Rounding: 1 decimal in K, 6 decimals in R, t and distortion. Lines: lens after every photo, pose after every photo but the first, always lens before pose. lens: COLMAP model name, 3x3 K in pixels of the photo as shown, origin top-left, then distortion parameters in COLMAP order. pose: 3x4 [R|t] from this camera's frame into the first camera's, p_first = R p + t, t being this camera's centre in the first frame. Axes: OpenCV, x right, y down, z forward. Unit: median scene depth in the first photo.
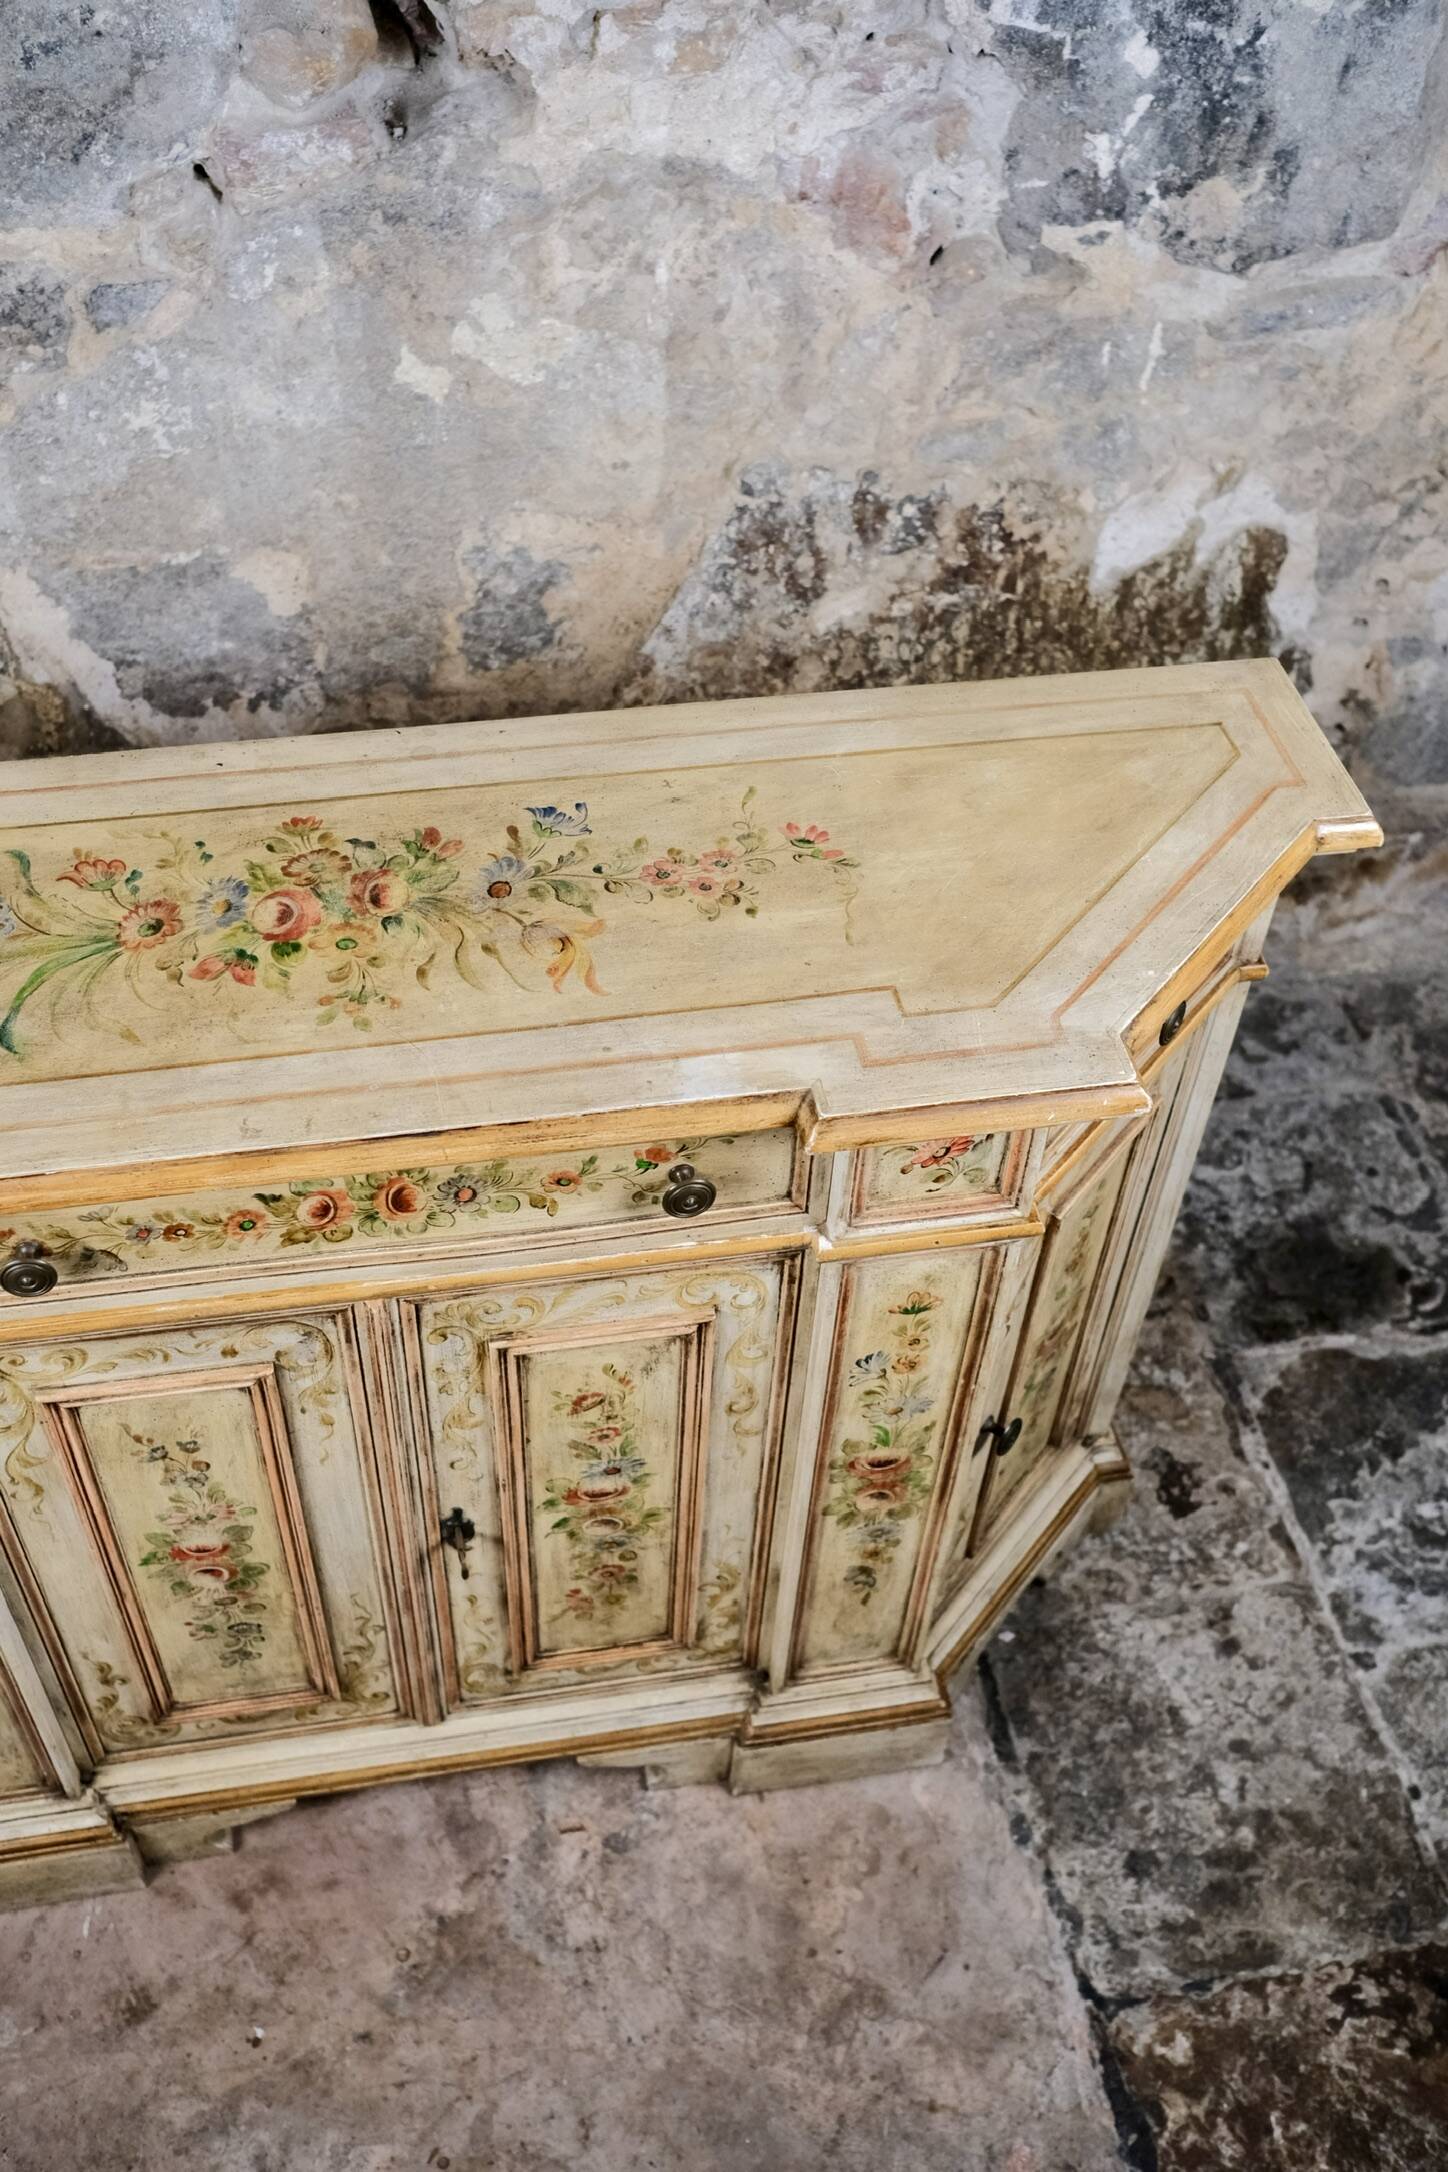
lens RADIAL K [[2063.7, 0, 698.3], [0, 2063.7, 1096.2], [0, 0, 1]] dist [-0.075007, 0.189135]
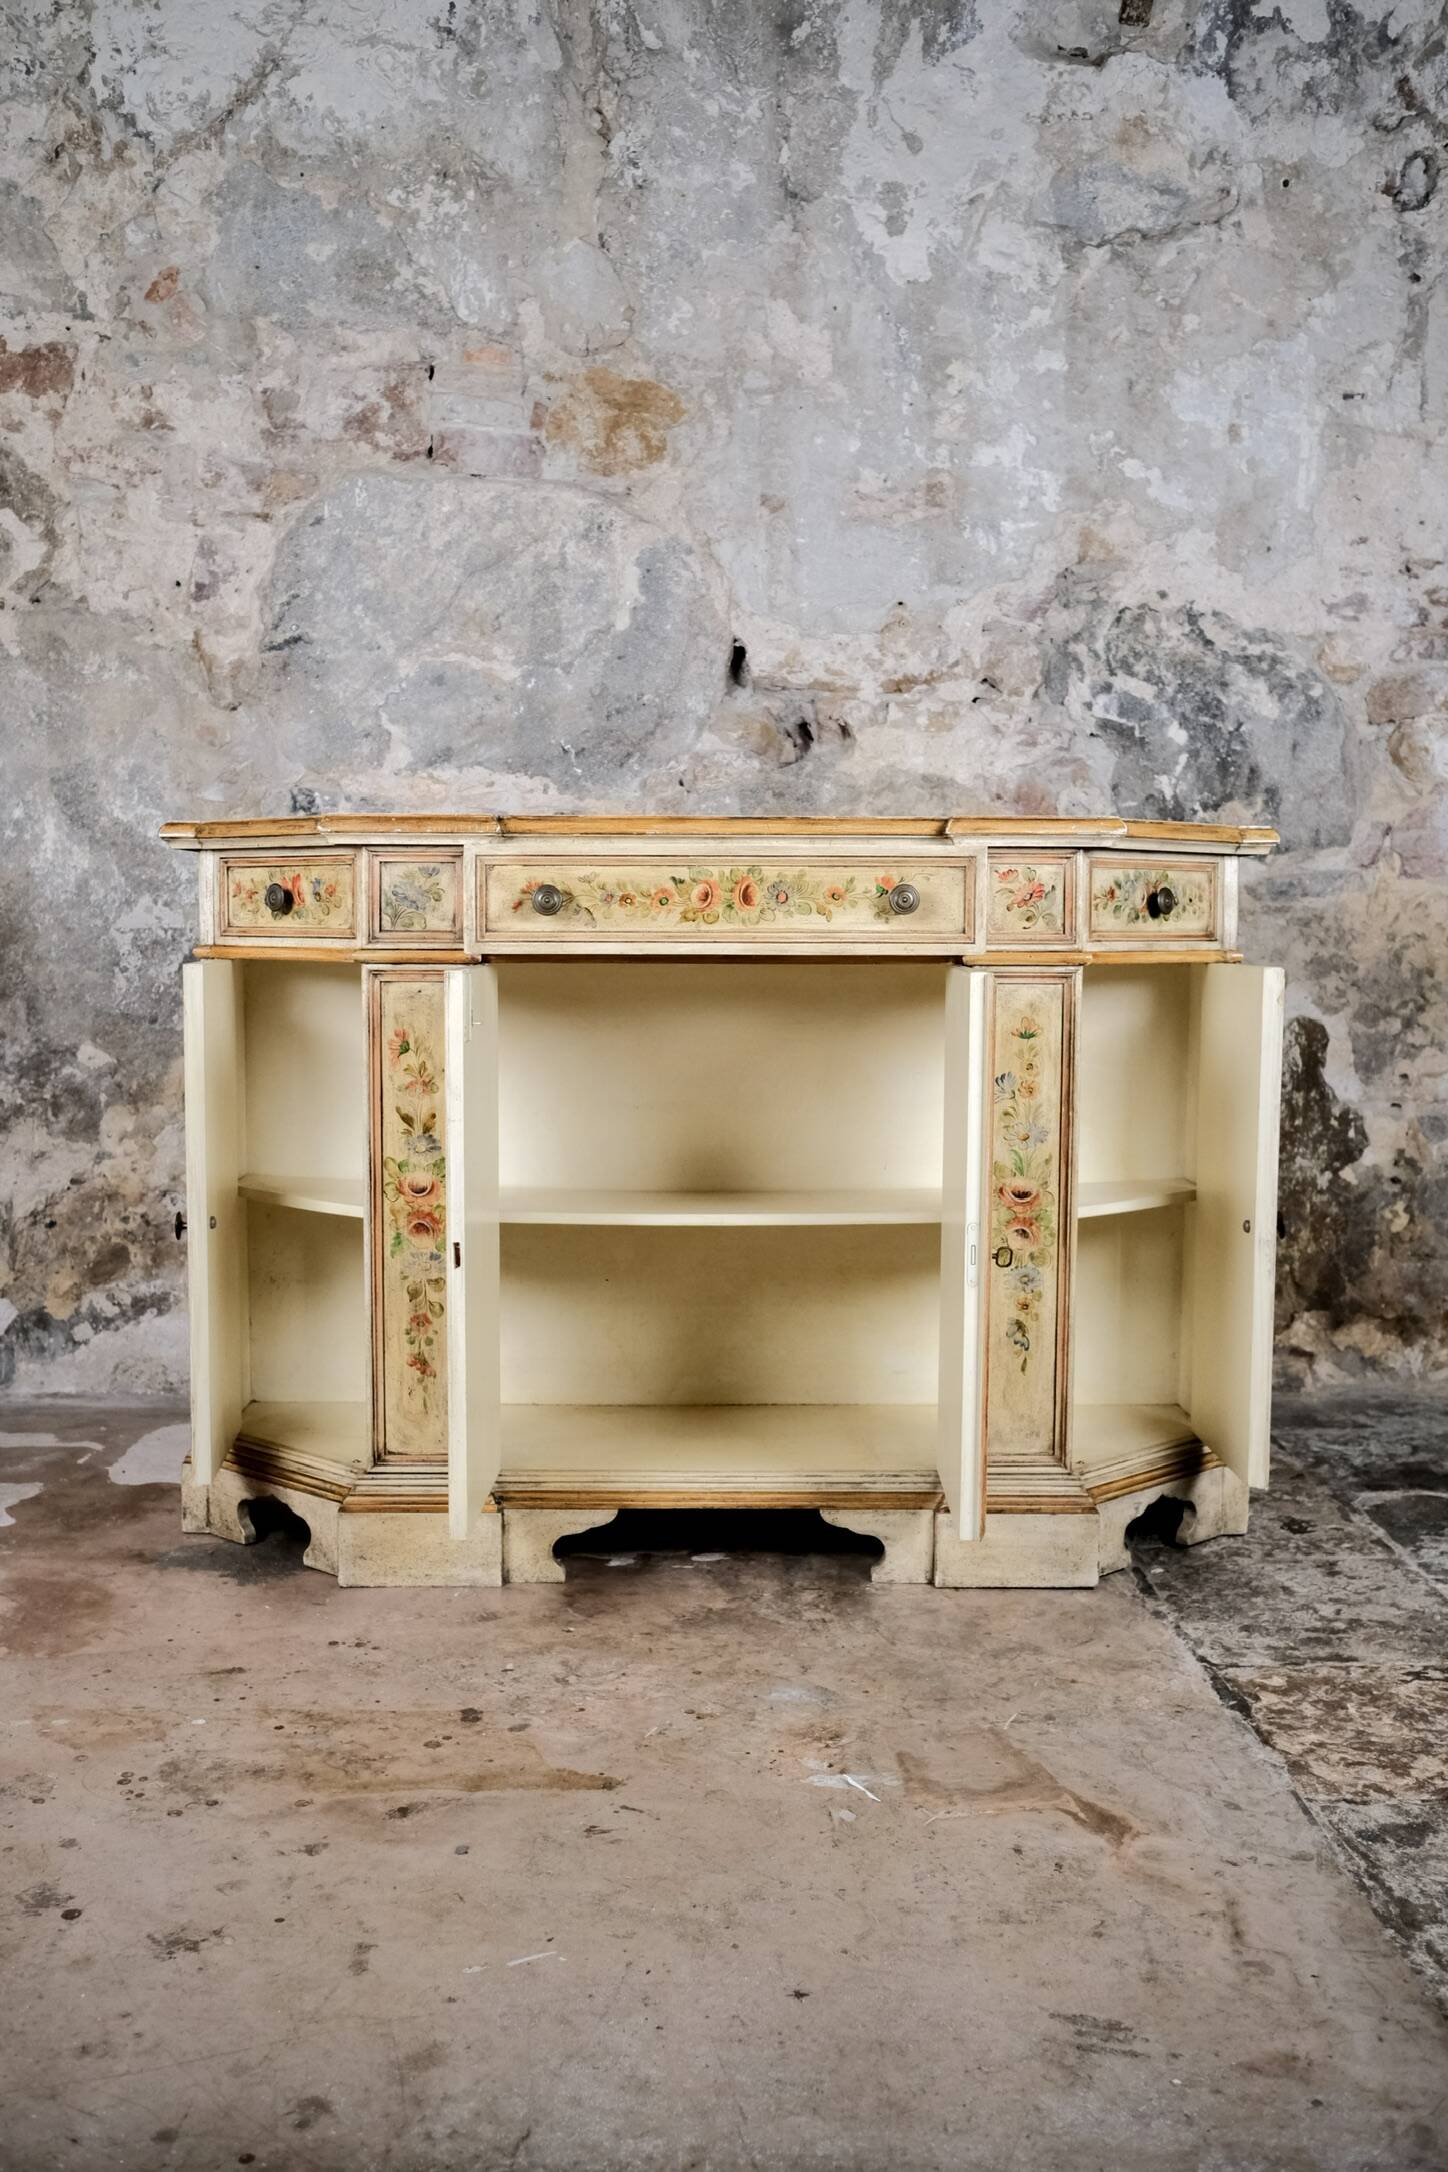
lens RADIAL K [[2068.9, 0, 705.9], [0, 2068.9, 1095.6], [0, 0, 1]] dist [-0.074981, 0.180257]
pose [[0.985299, -0.014878, -0.170190, 0.110444], [-0.104200, 0.737108, -0.667693, 1.094883], [0.135383, 0.675611, 0.724722, -0.214861]]
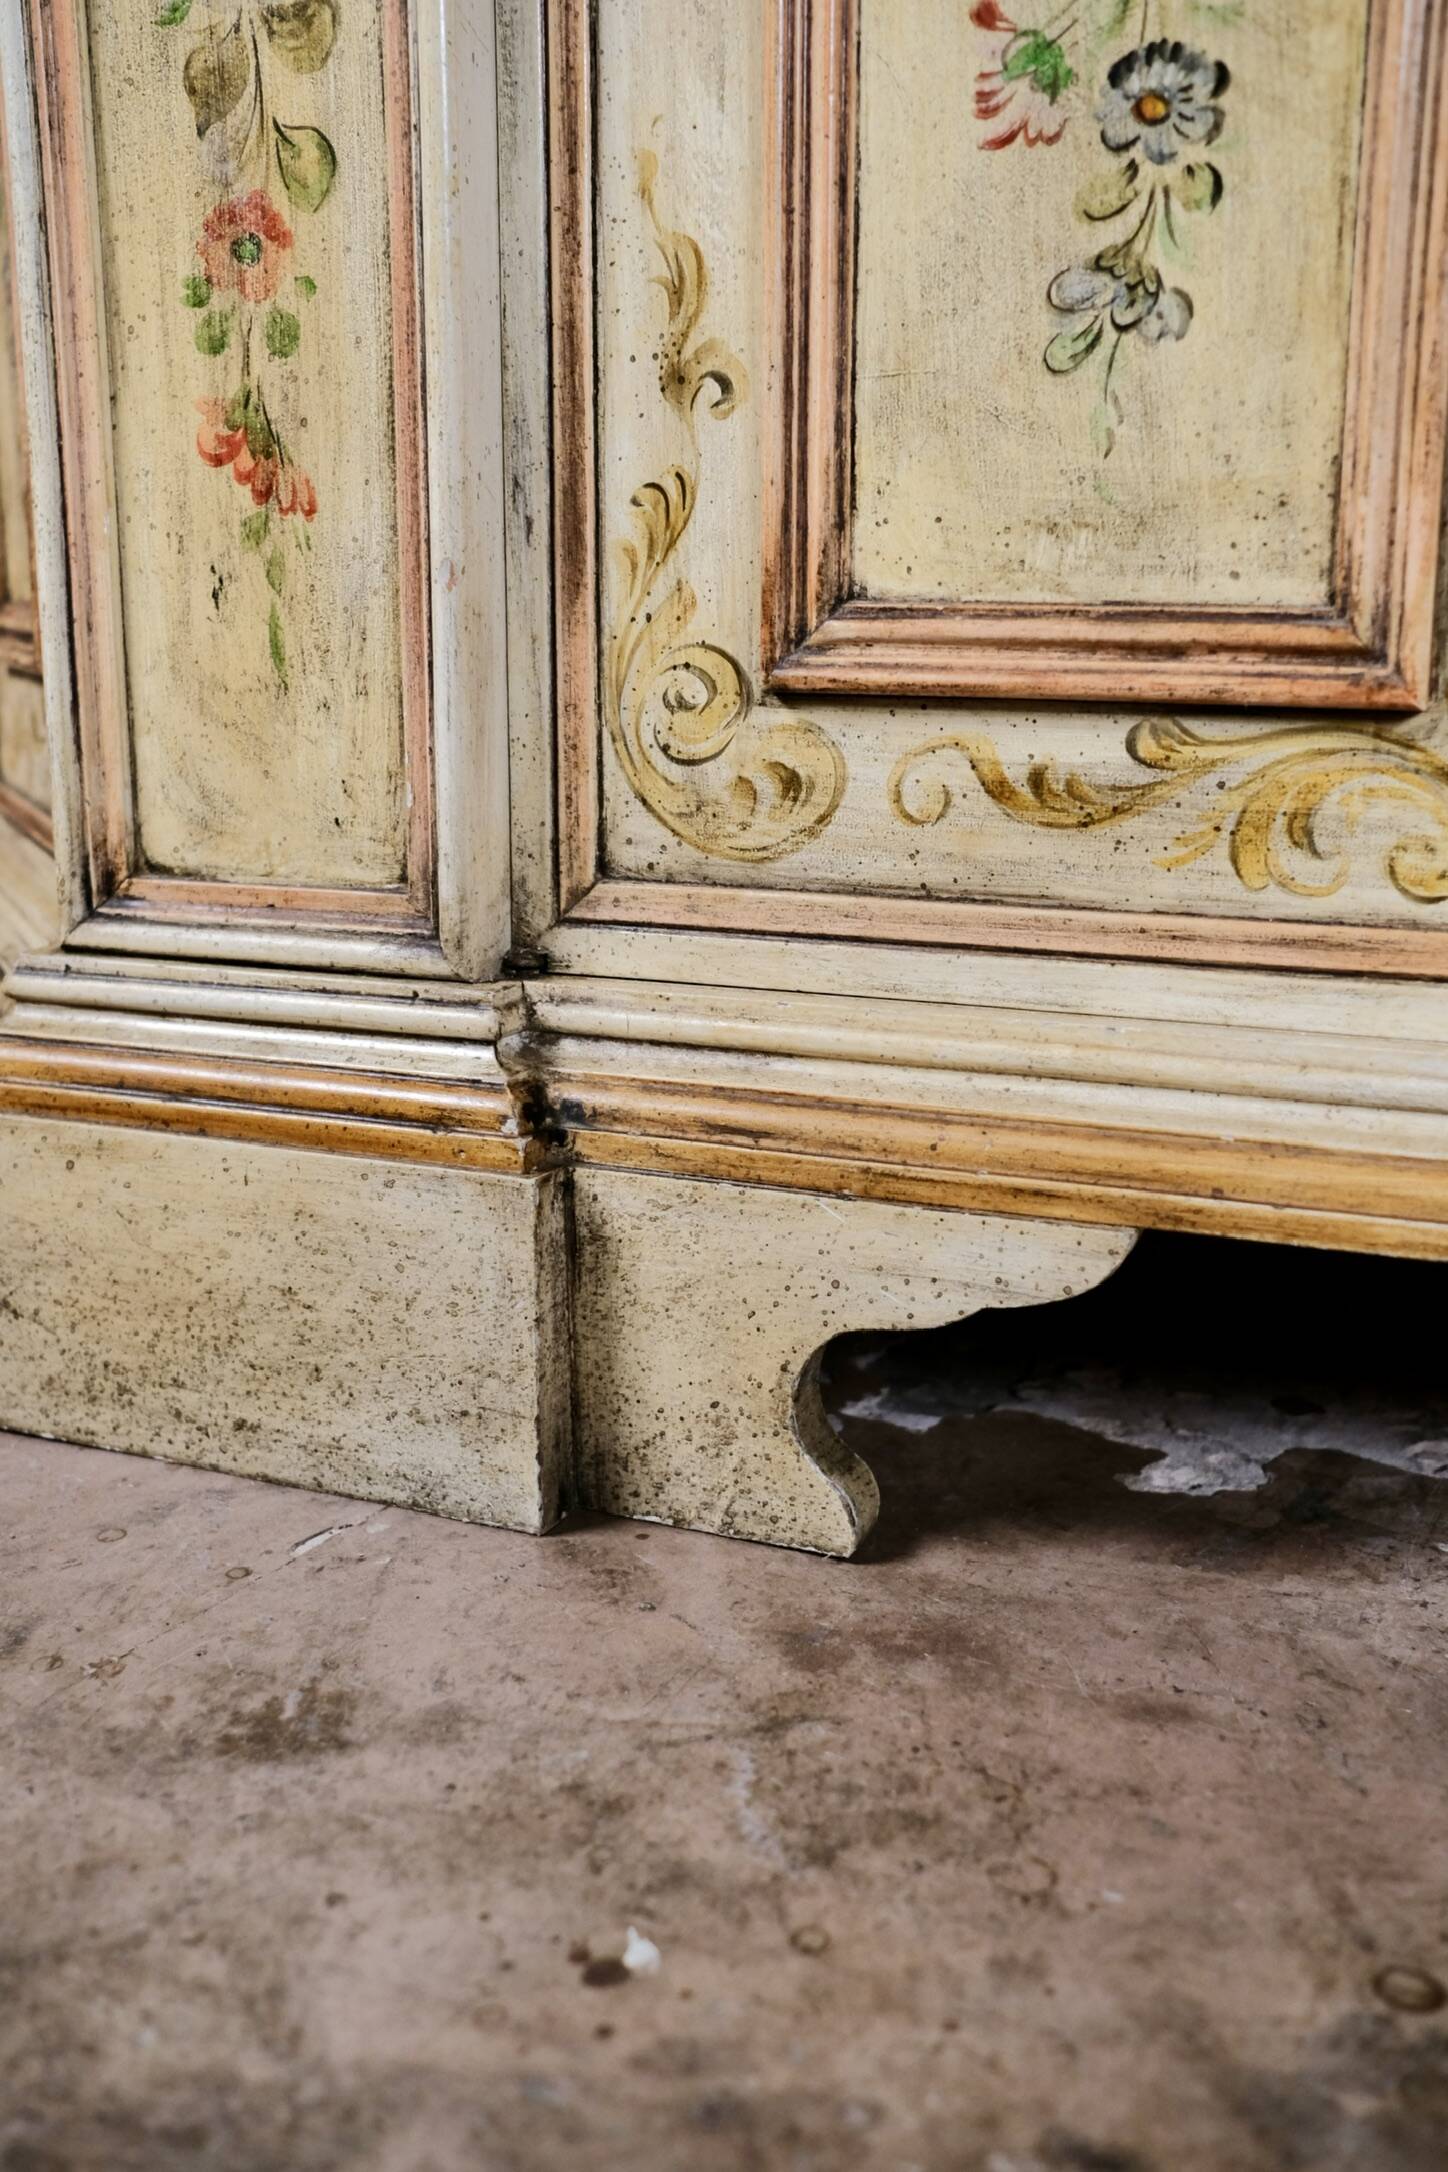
lens RADIAL K [[2133.0, 0, 692.3], [0, 2133.0, 1062.3], [0, 0, 1]] dist [-0.071858, 0.195089]
pose [[0.823991, 0.085634, -0.560094, -0.096784], [-0.395492, 0.794793, -0.460316, 0.480510], [0.405740, 0.600809, 0.688770, 0.797265]]
